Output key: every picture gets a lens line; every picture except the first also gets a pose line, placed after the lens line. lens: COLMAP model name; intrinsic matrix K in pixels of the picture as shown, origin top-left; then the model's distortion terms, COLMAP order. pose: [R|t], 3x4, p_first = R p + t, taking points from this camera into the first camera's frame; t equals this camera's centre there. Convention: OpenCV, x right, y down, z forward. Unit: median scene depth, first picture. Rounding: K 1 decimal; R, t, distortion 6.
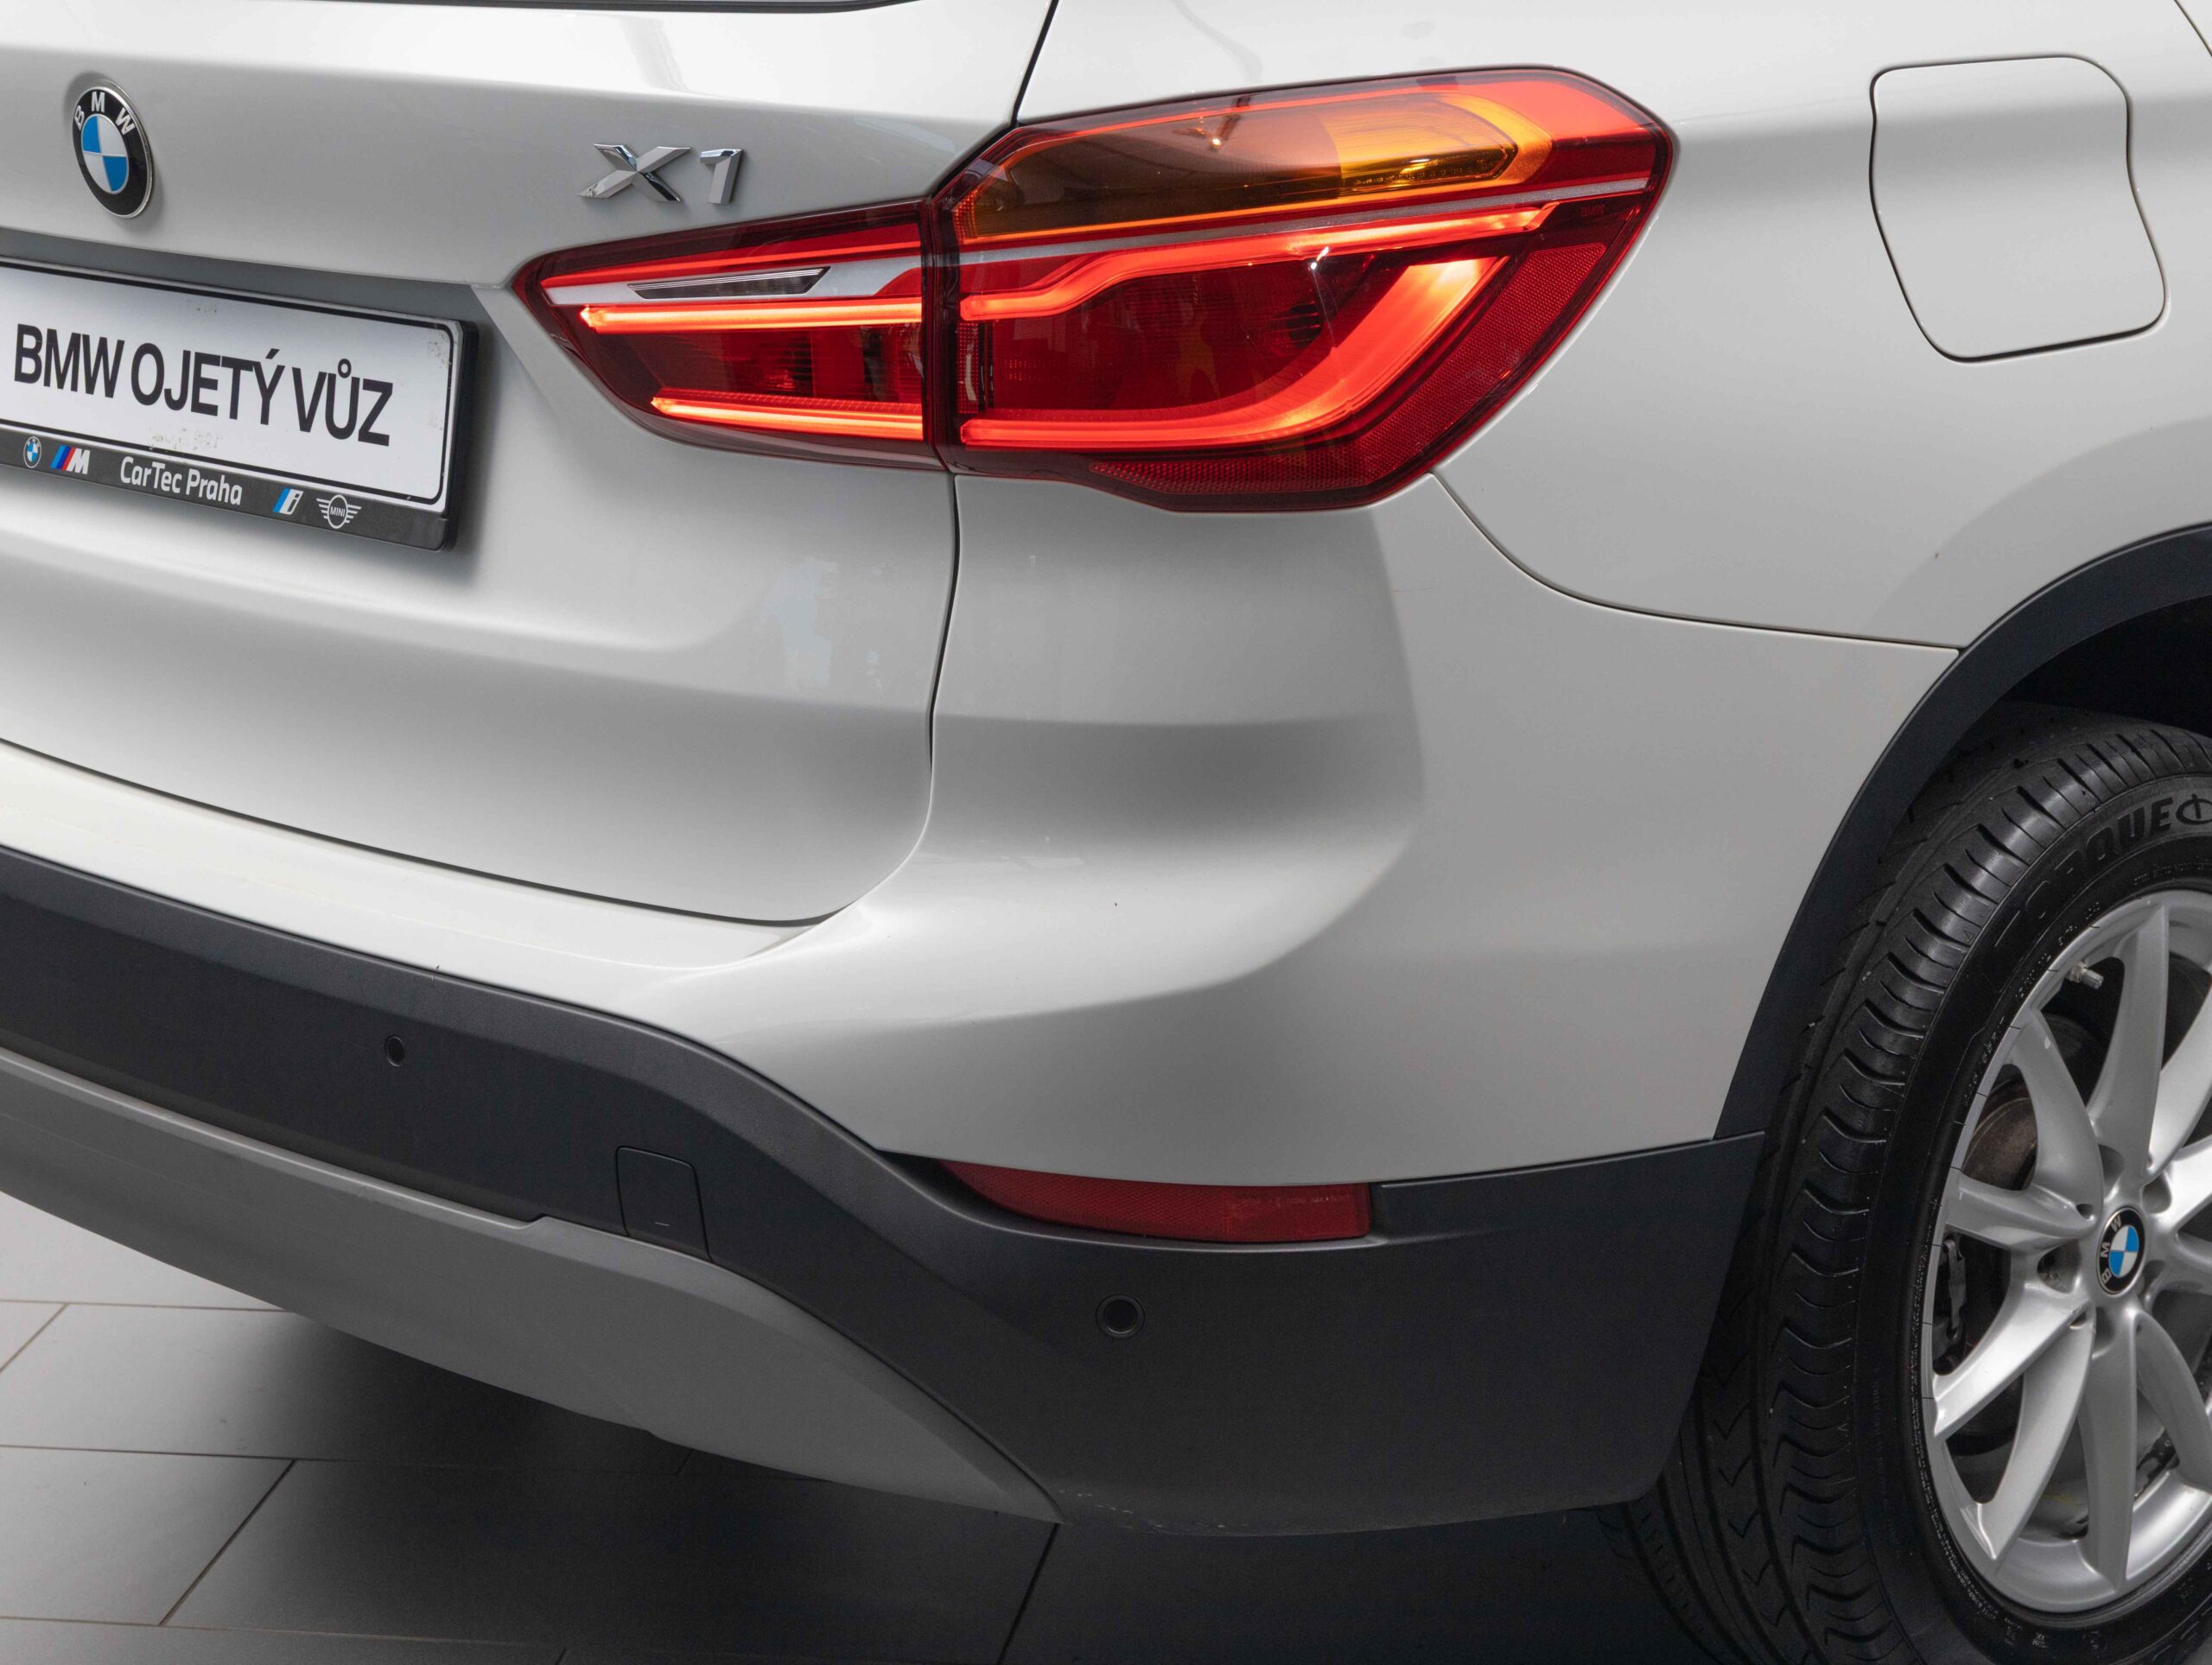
lens RADIAL K [[4618.5, 0, 1109.0], [0, 4618.5, 781.2], [0, 0, 1]] dist [0.019237, -0.906547]
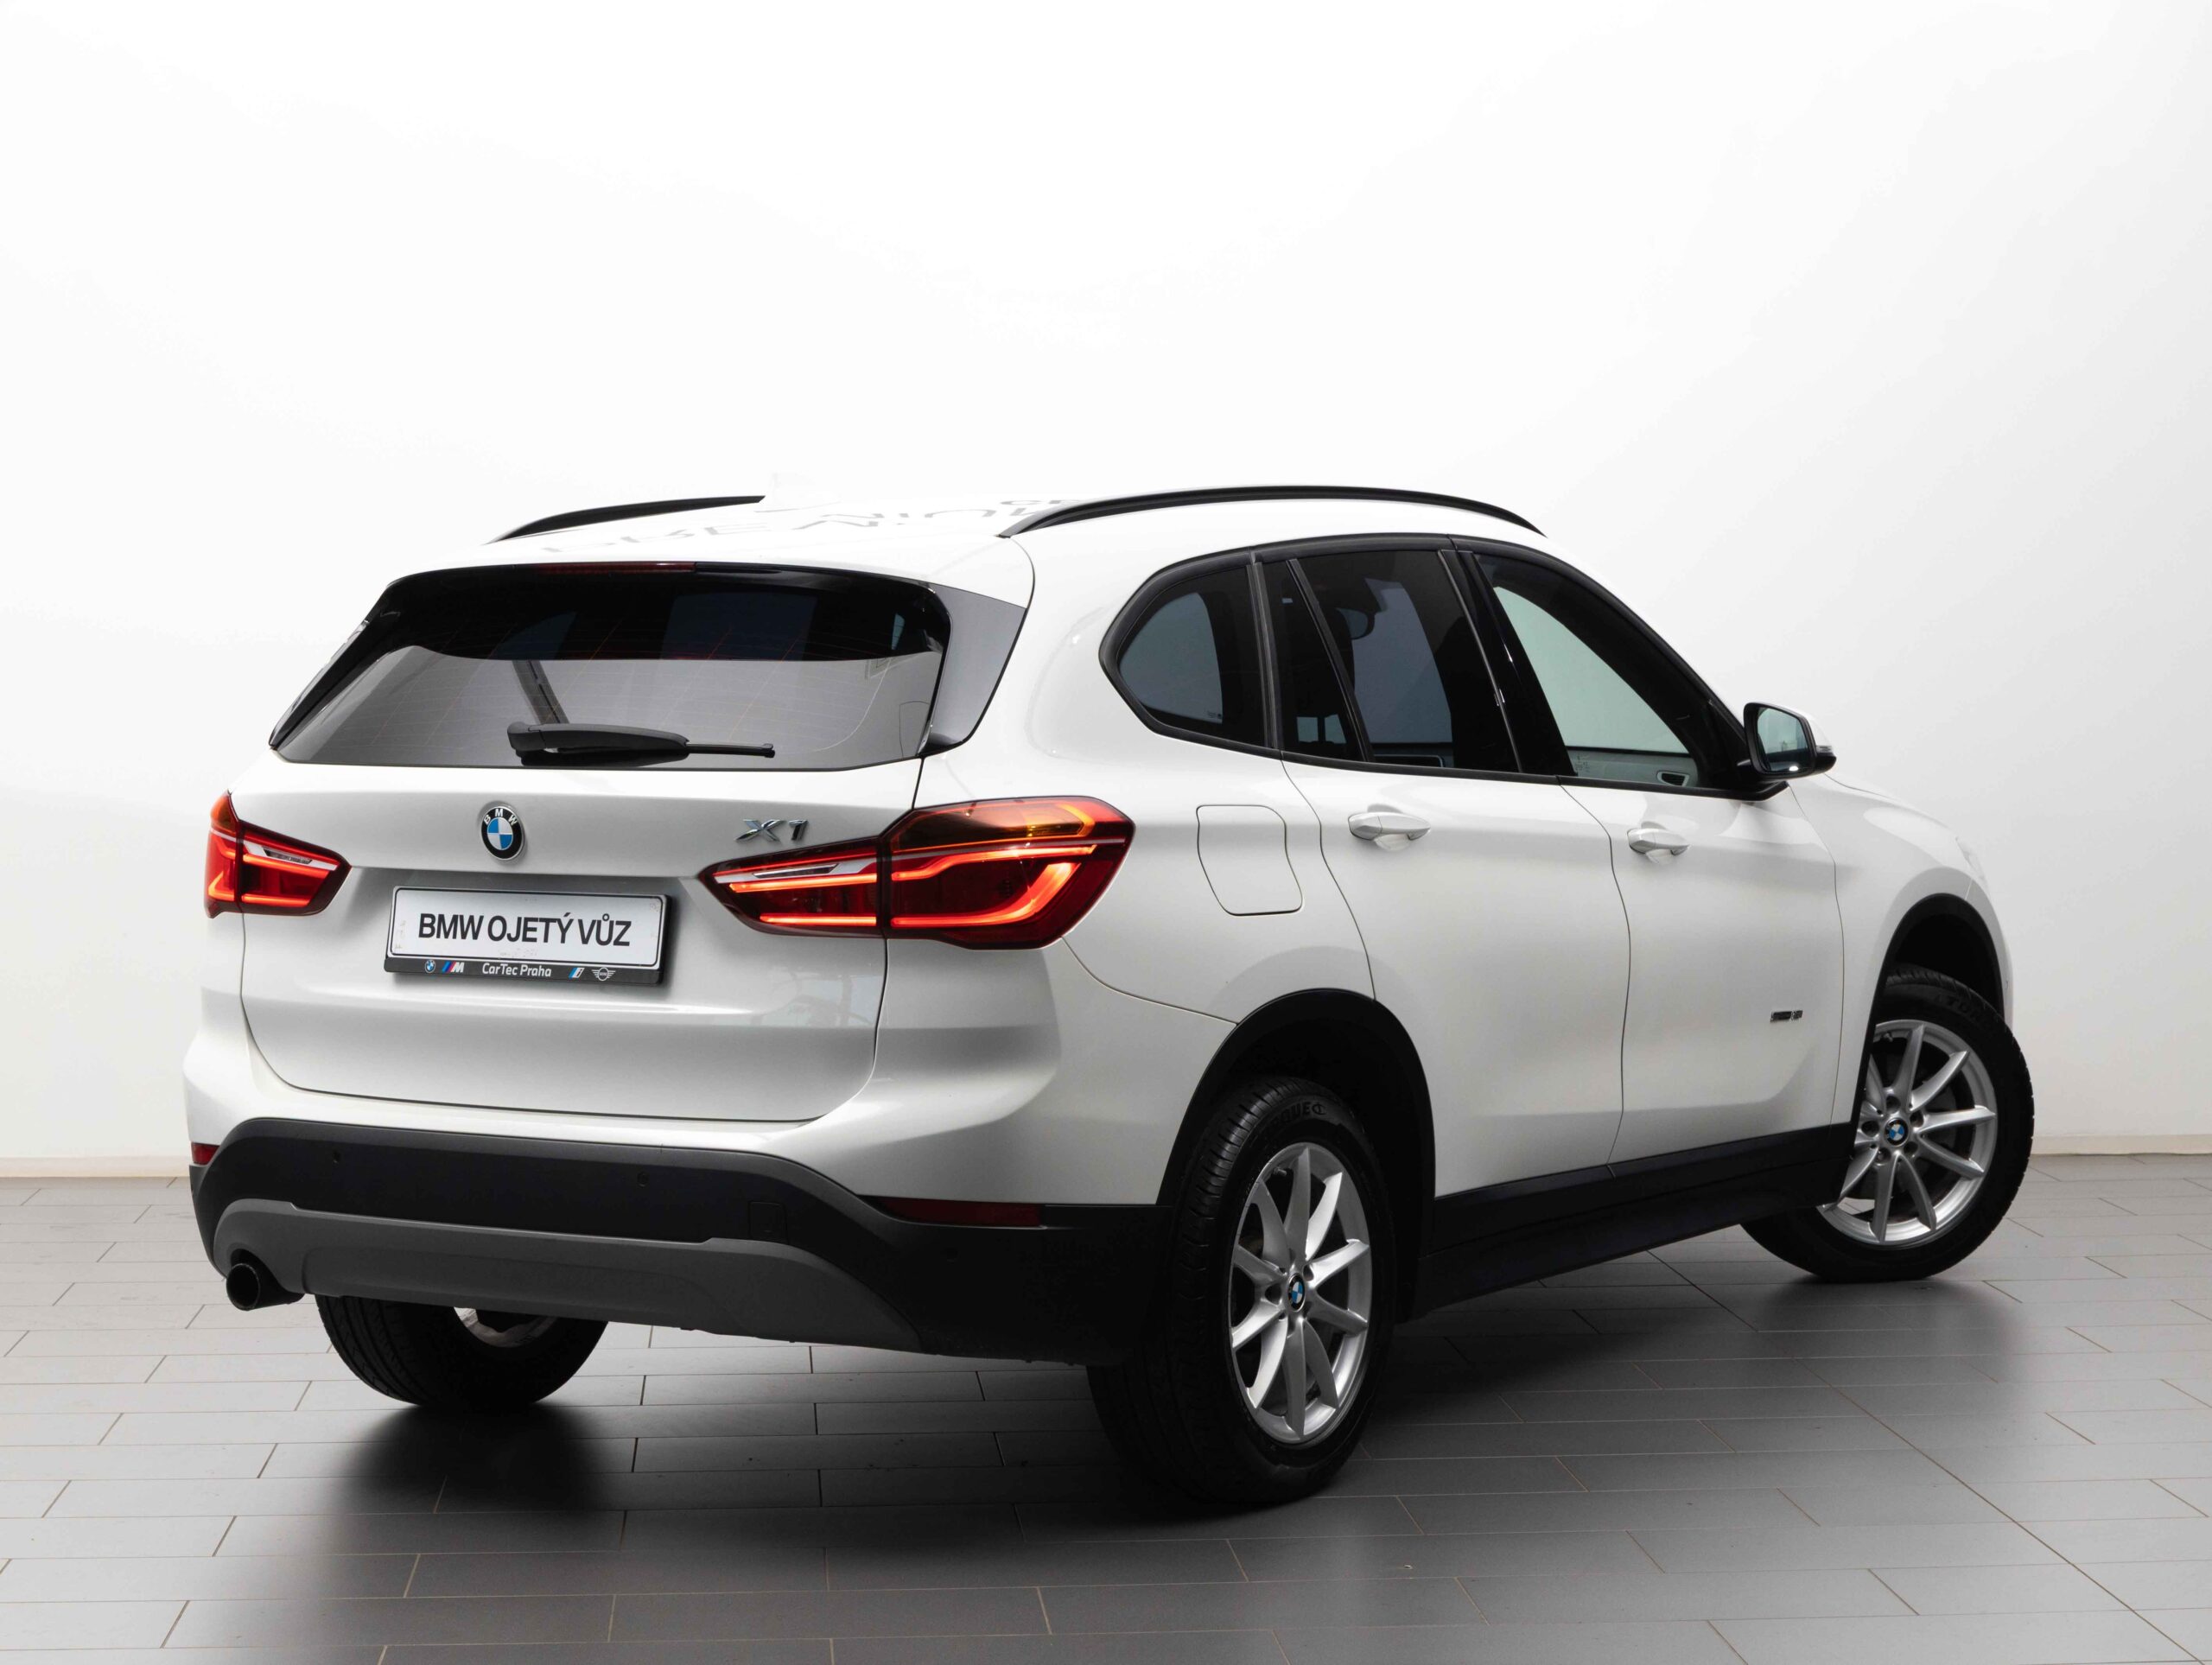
lens RADIAL K [[4261.8, 0, 1106.0], [0, 4261.8, 832.5], [0, 0, 1]] dist [0.001383, 0.018261]
pose [[0.972047, 0.012420, 0.234456, -0.464199], [0.037125, 0.977906, -0.205722, 0.366737], [-0.231831, 0.208675, 0.950110, -1.325046]]
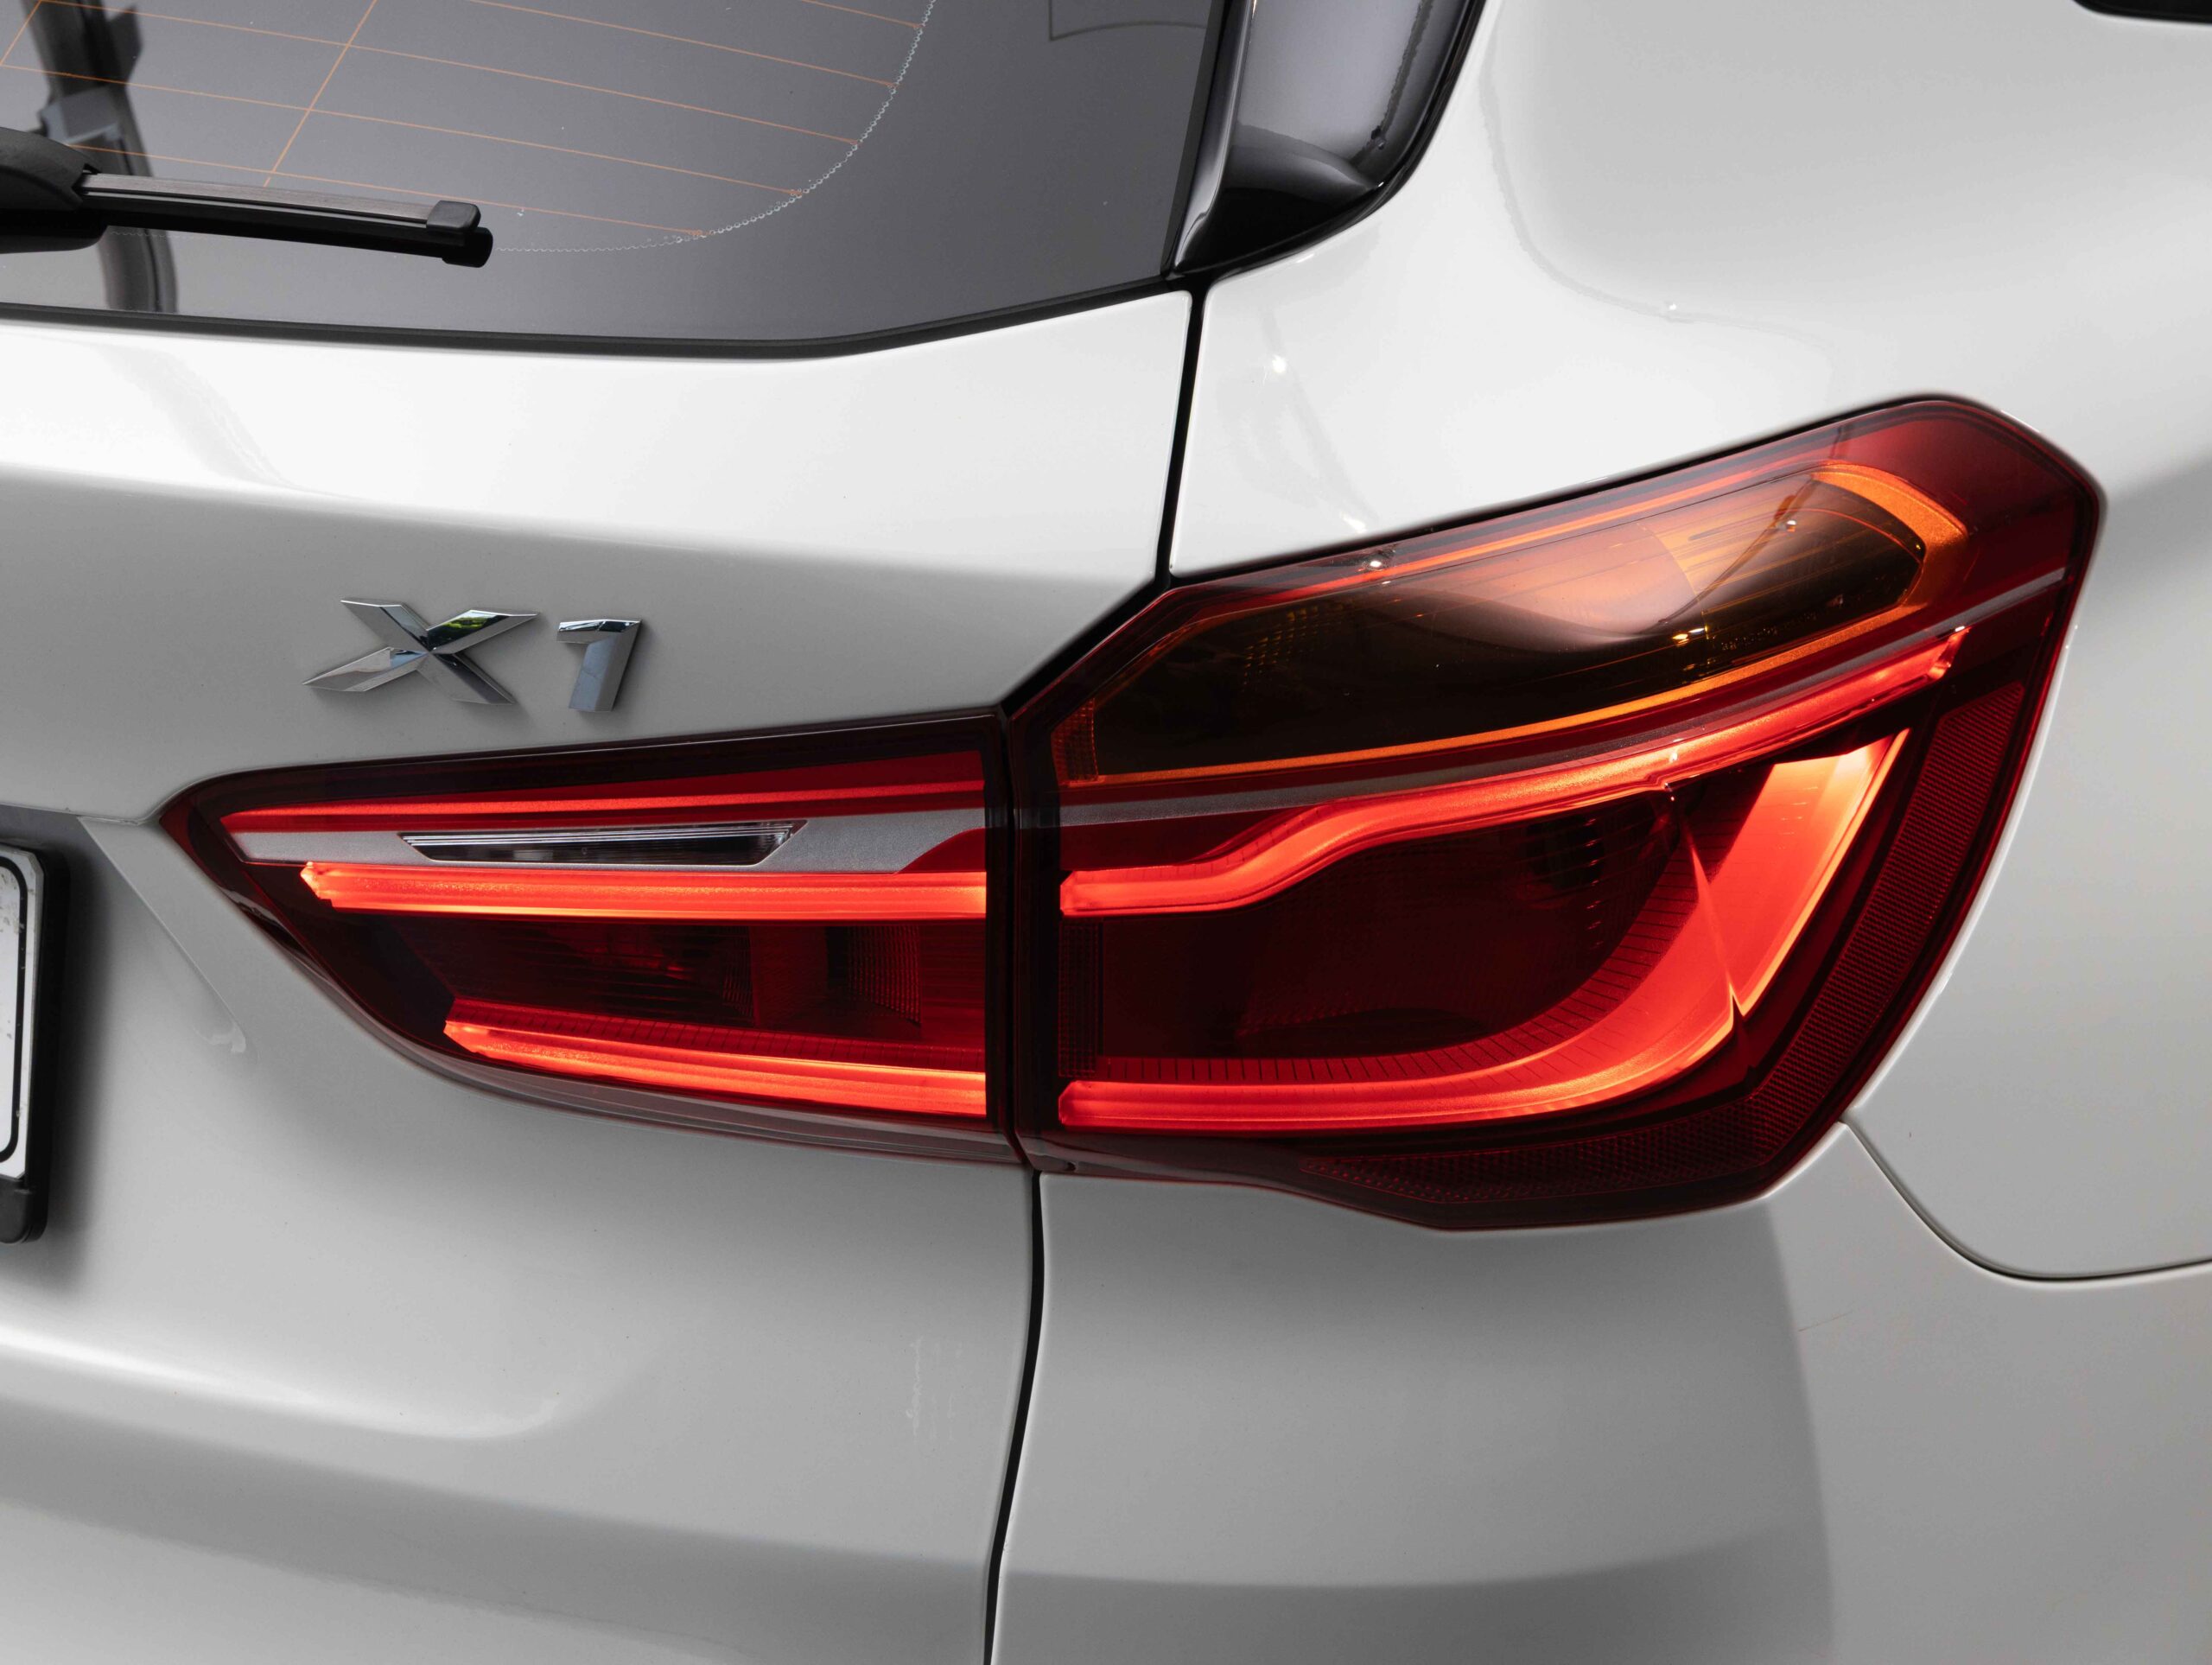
lens RADIAL K [[4618.5, 0, 1109.0], [0, 4618.5, 781.2], [0, 0, 1]] dist [0.019237, -0.906547]
pose [[0.971591, -0.055583, 0.230047, -0.144711], [0.042911, 0.997292, 0.059726, -0.139389], [-0.232744, -0.048158, 0.971345, 0.418194]]
